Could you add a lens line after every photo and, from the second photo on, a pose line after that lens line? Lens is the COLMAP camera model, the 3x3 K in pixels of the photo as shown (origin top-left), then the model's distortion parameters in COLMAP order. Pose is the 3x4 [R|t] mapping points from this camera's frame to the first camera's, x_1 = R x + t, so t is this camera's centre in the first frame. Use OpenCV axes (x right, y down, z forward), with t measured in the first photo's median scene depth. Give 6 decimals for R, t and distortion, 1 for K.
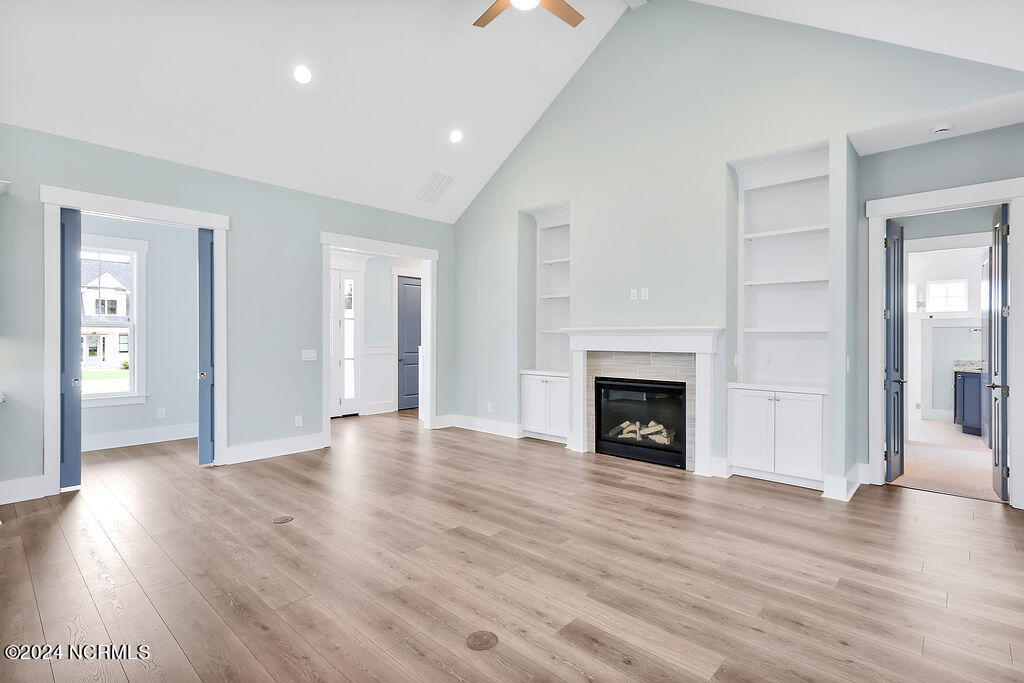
lens RADIAL K [[492.1, 0, 517.2], [0, 492.1, 337.1], [0, 0, 1]] dist [0.000614, 0.000093]
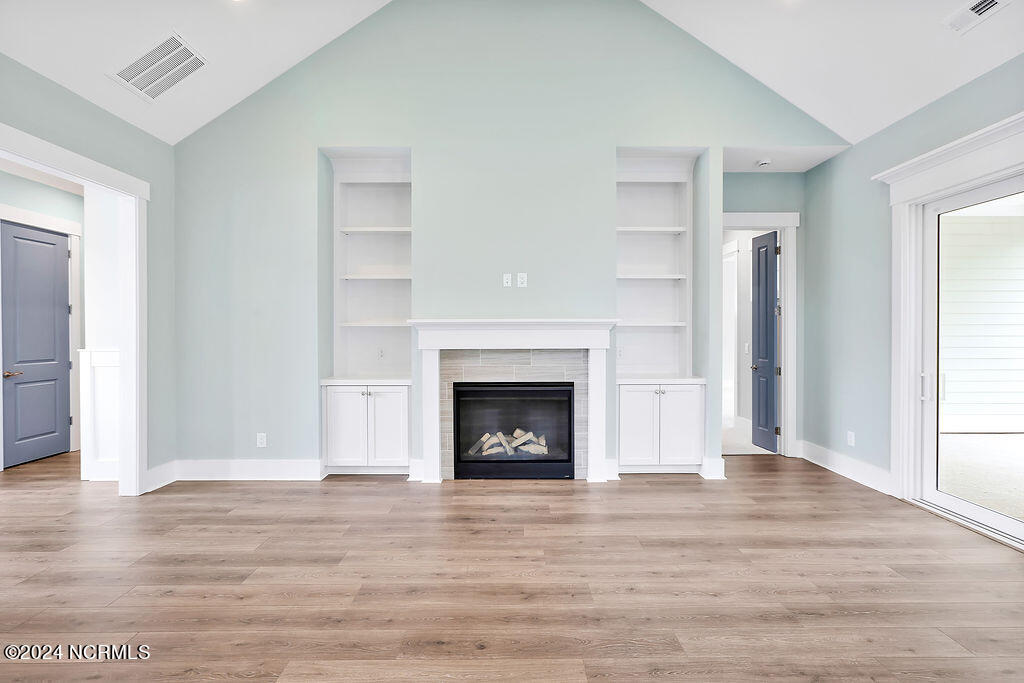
lens RADIAL K [[463.2, 0, 510.6], [0, 463.2, 335.7], [0, 0, 1]] dist [-0.004035, 0.000251]
pose [[0.737592, -0.007645, 0.675203, -0.300216], [0.003880, 0.999967, 0.007084, 0.001338], [-0.675236, -0.002605, 0.737598, 0.437387]]
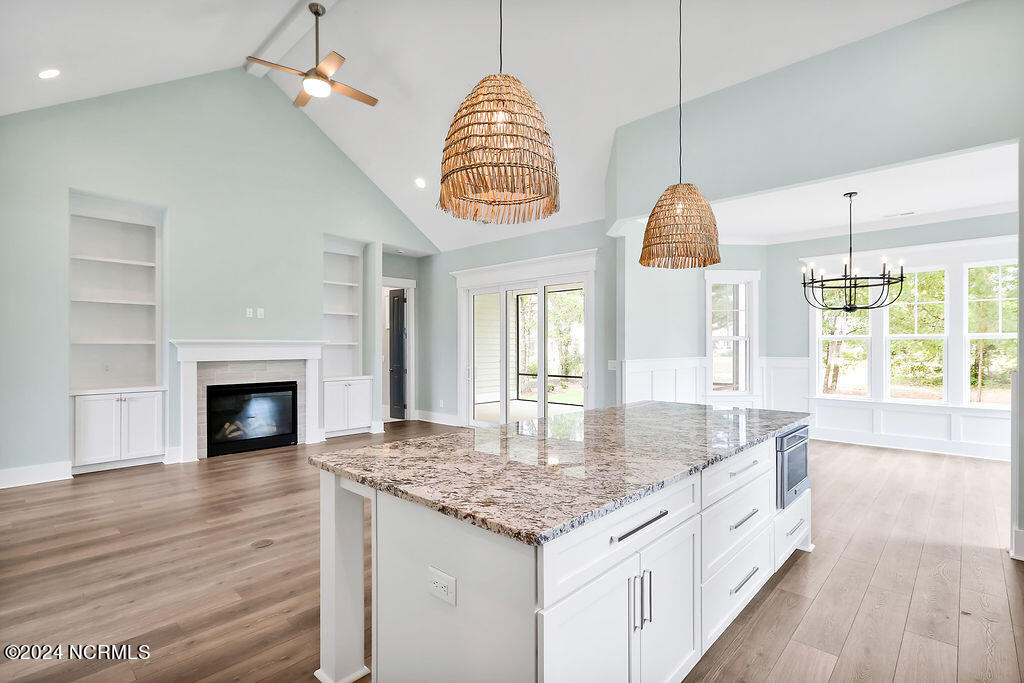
lens RADIAL K [[485.7, 0, 518.4], [0, 485.7, 350.0], [0, 0, 1]] dist [0.000164, 0.000039]
pose [[0.012691, -0.008109, 0.999887, -0.975231], [0.001491, 0.999966, 0.008090, -0.005060], [-0.999918, 0.001388, 0.012703, 0.346434]]
